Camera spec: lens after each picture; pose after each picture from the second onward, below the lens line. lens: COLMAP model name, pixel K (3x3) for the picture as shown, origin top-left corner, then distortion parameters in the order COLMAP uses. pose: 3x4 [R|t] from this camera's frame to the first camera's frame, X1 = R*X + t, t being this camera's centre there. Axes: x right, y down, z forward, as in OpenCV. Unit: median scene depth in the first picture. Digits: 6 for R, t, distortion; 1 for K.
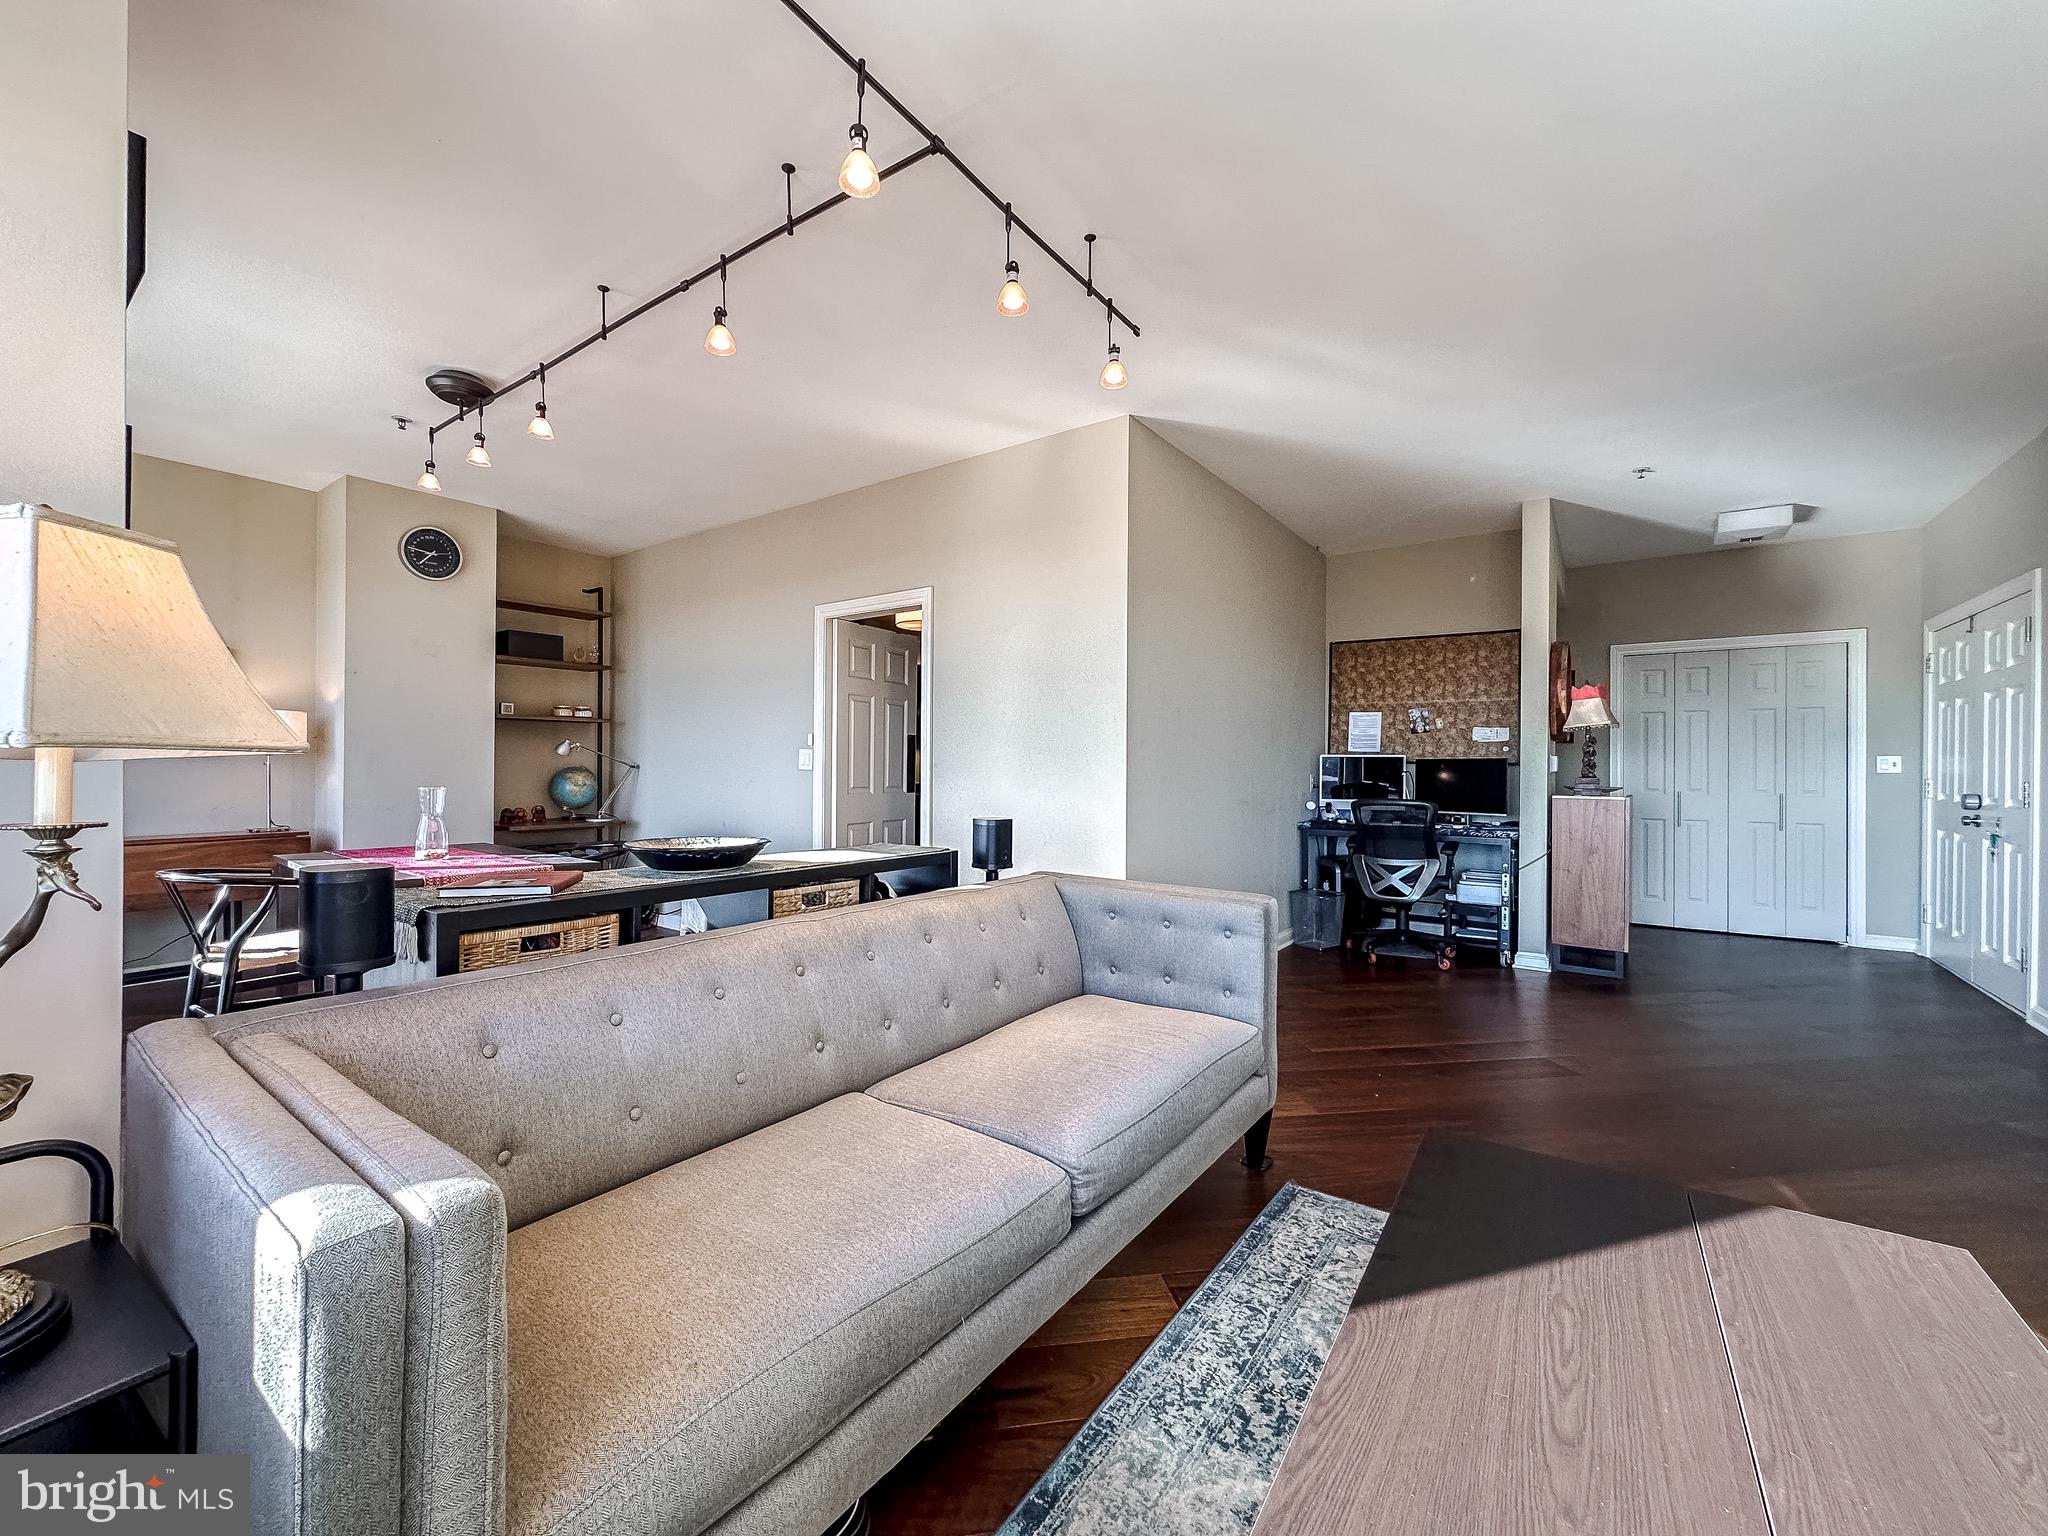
lens RADIAL K [[817.5, 0, 1024.0], [0, 817.5, 768.0], [0, 0, 1]] dist [-0.000385, 0.000072]
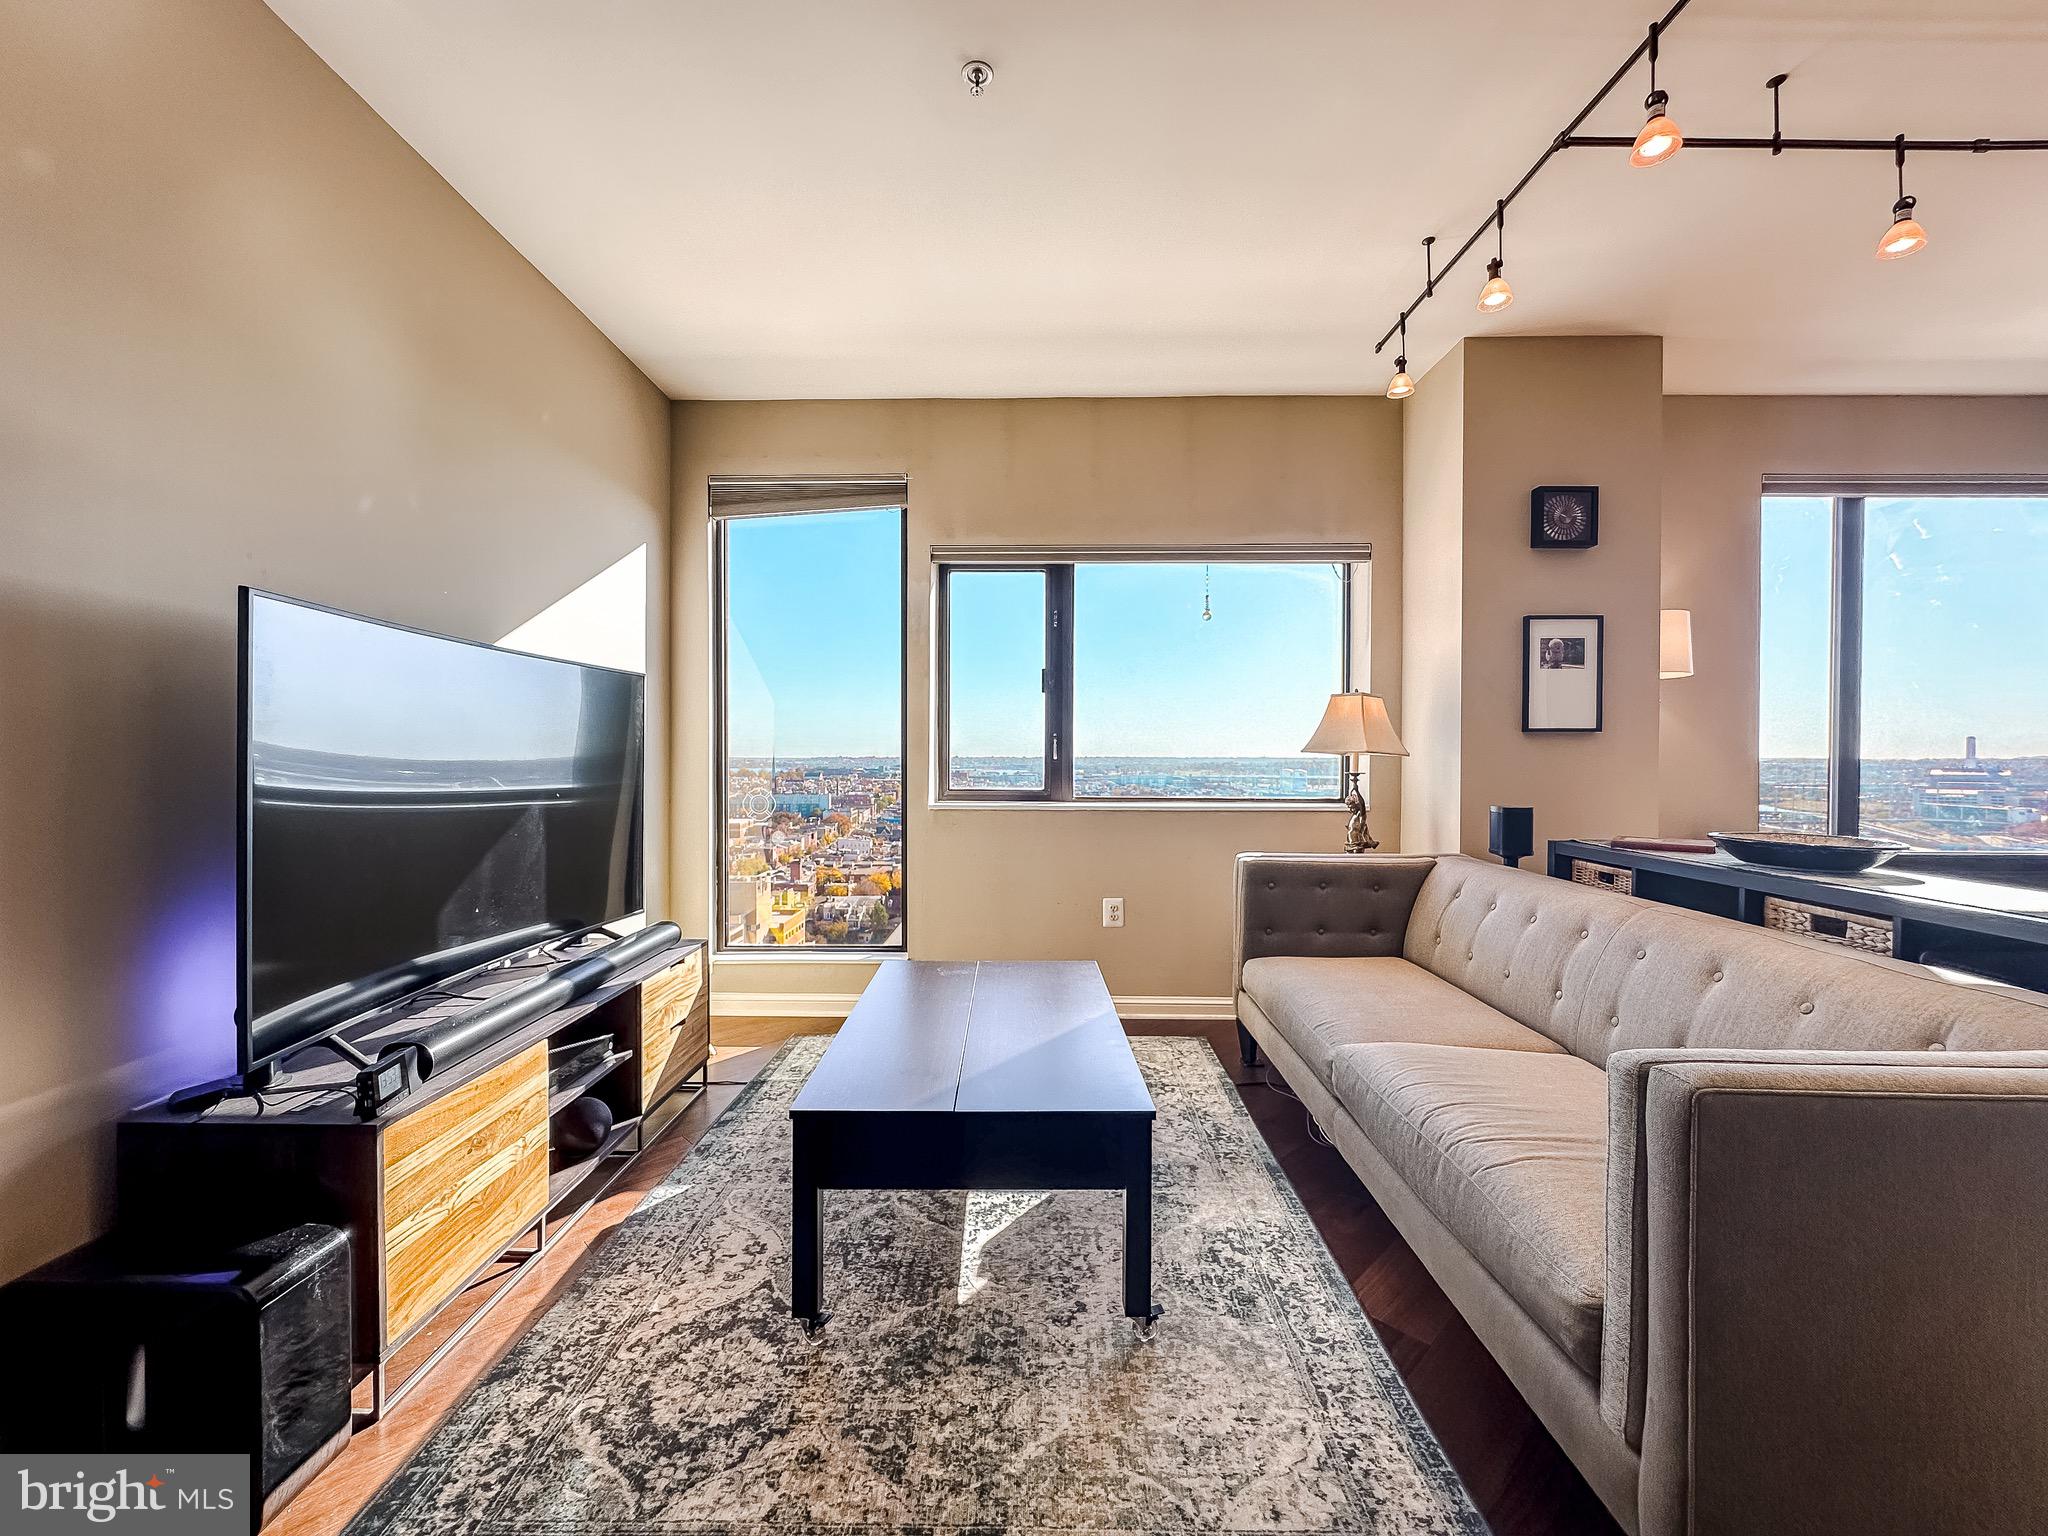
lens RADIAL K [[821.8, 0, 1022.6], [0, 821.8, 766.1], [0, 0, 1]] dist [-0.001486, 0.000225]
pose [[-0.818765, -0.003698, -0.574118, 0.390095], [-0.011080, 0.999895, 0.009362, 0.003213], [0.574023, 0.014026, -0.818719, 0.557354]]
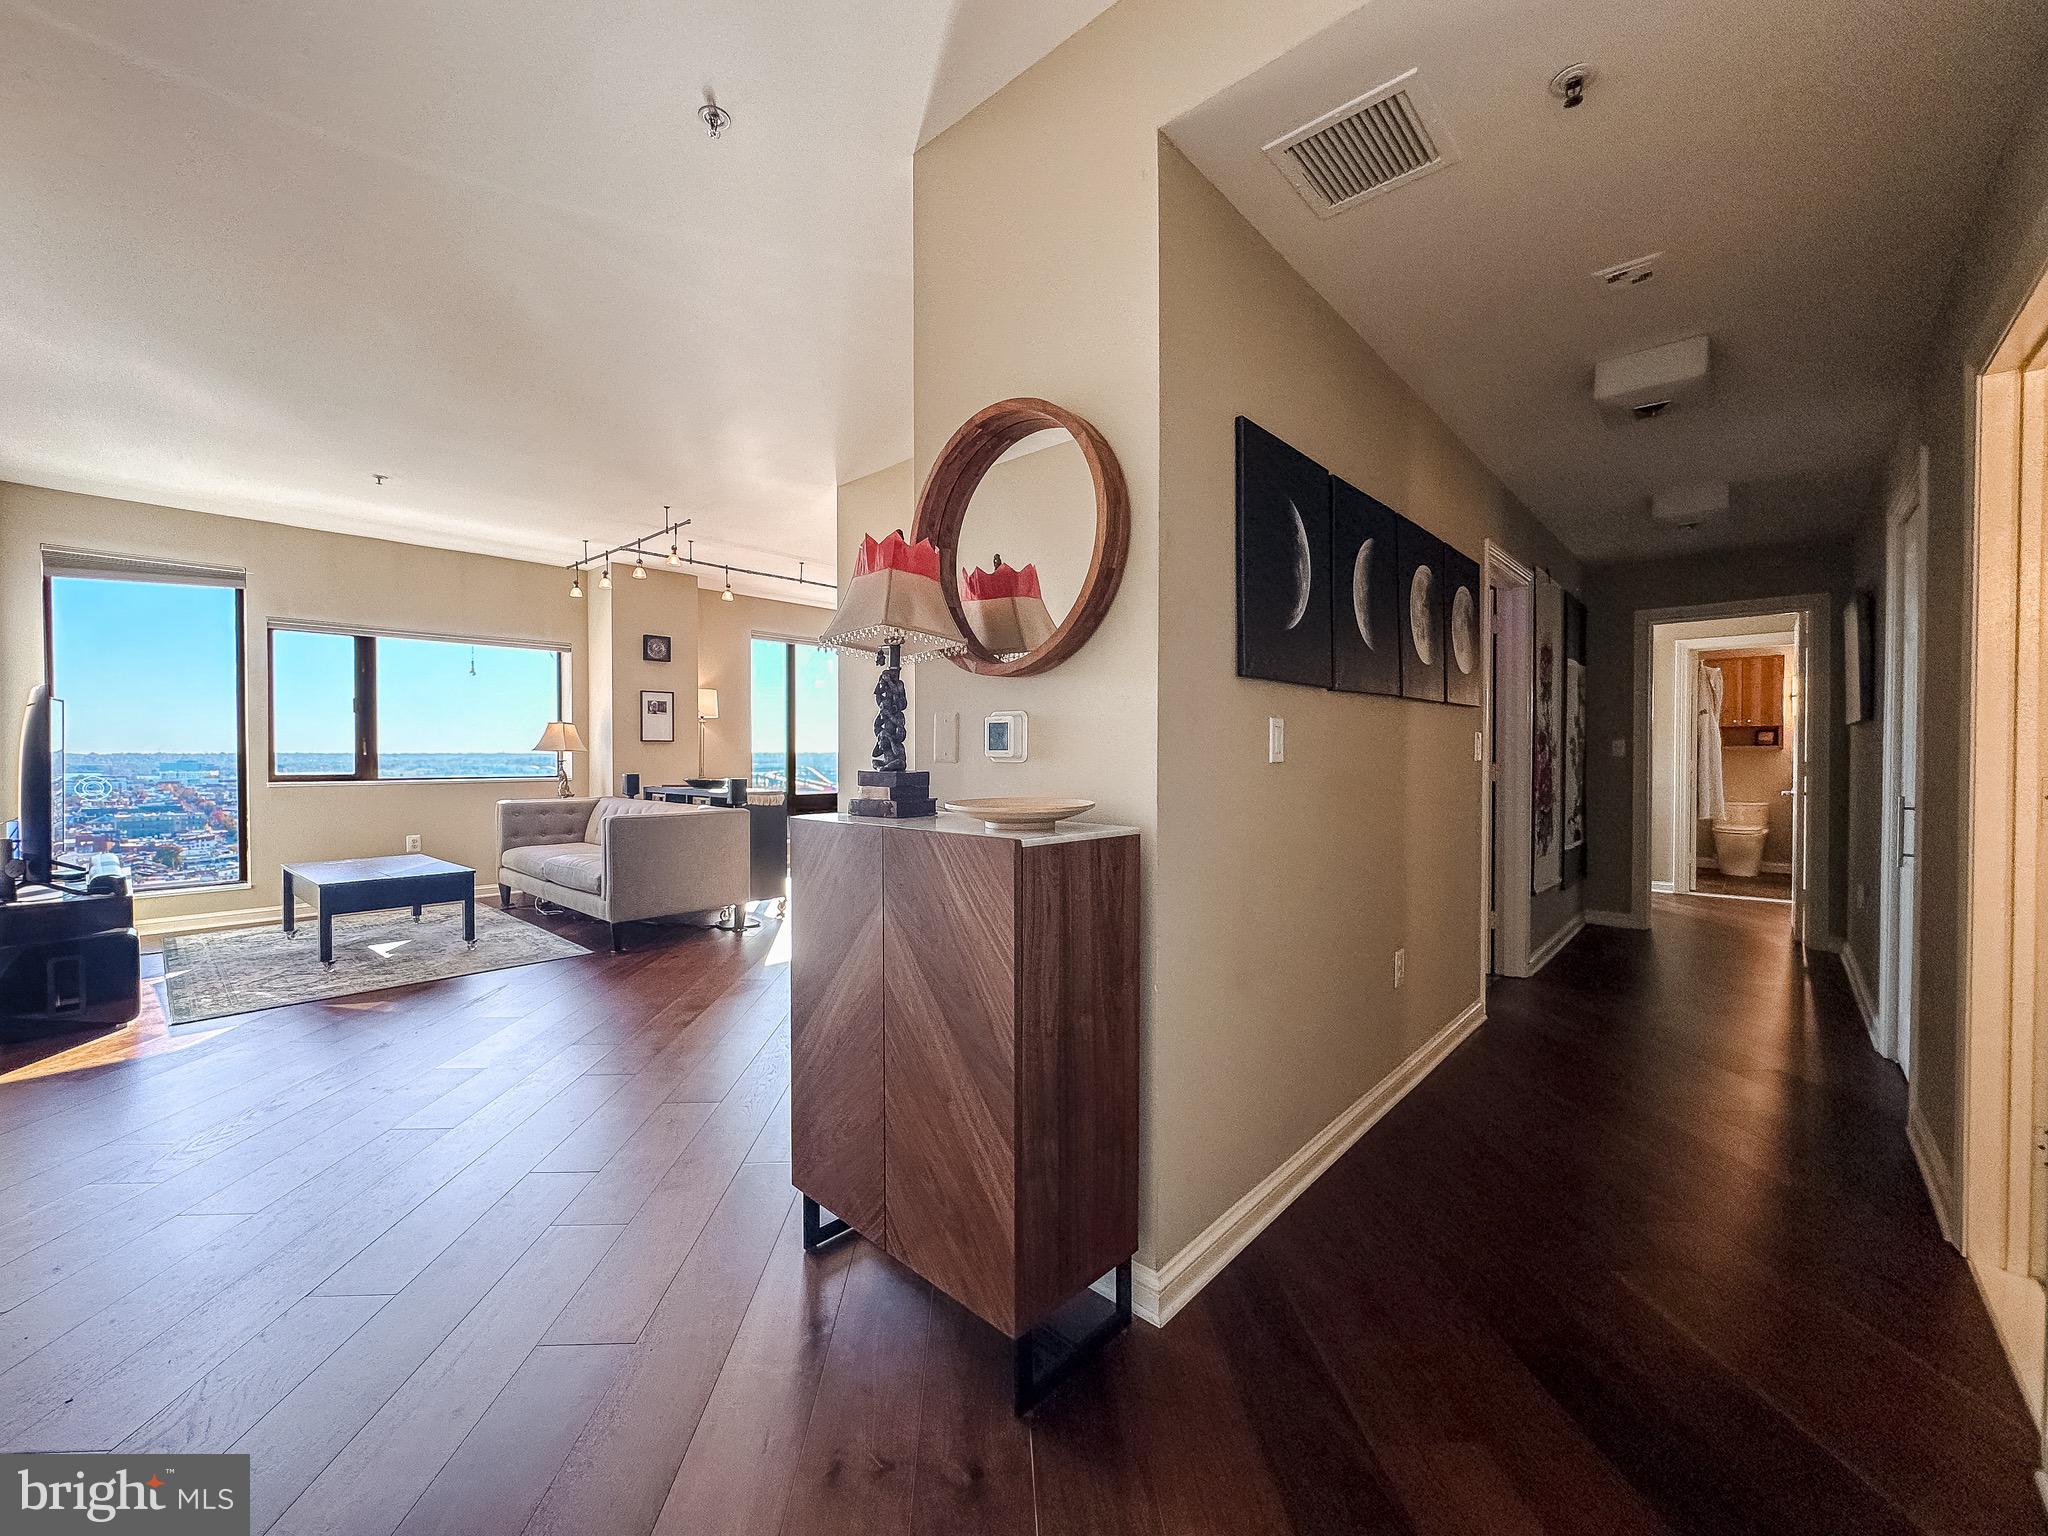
lens RADIAL K [[821.8, 0, 1022.6], [0, 821.8, 766.1], [0, 0, 1]] dist [-0.001486, 0.000225]
pose [[-0.109605, 0.007582, -0.993946, 1.064291], [-0.004170, 0.999959, 0.008088, 0.006905], [0.993966, 0.005031, -0.109569, 1.081217]]
